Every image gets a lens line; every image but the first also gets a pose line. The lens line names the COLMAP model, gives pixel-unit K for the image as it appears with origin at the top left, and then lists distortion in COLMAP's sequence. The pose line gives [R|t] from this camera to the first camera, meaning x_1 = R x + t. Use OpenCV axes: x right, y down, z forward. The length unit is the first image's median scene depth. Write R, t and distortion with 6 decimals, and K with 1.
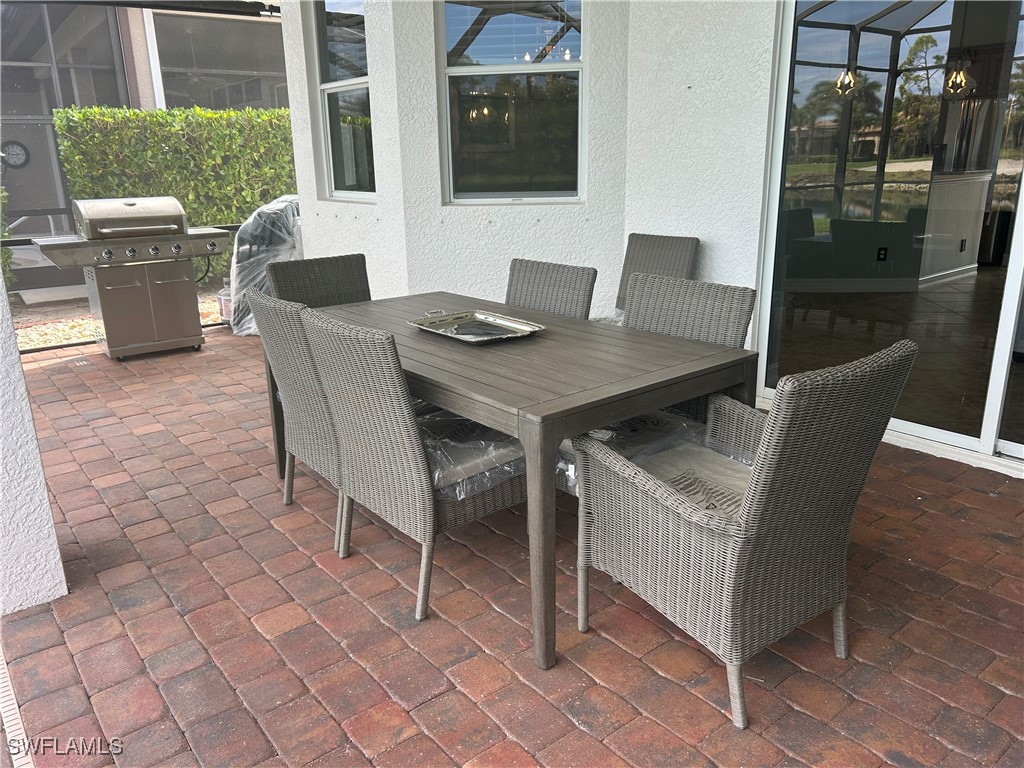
lens RADIAL K [[778.1, 0, 514.1], [0, 778.1, 396.5], [0, 0, 1]] dist [-0.031207, -0.001292]
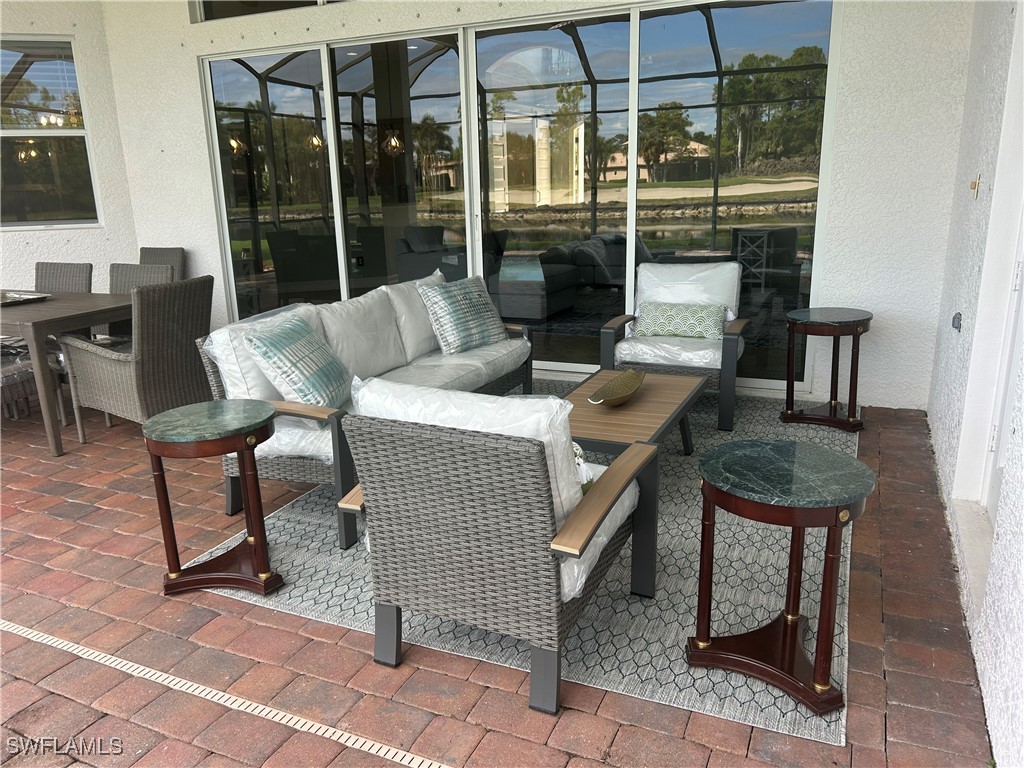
lens RADIAL K [[775.3, 0, 512.0], [0, 775.3, 384.0], [0, 0, 1]] dist [0.066529, -0.065297]
pose [[0.895667, -0.116378, 0.429229, 0.129049], [0.139645, 0.989935, -0.022992, 0.205037], [-0.422233, 0.080533, 0.902903, -0.707378]]
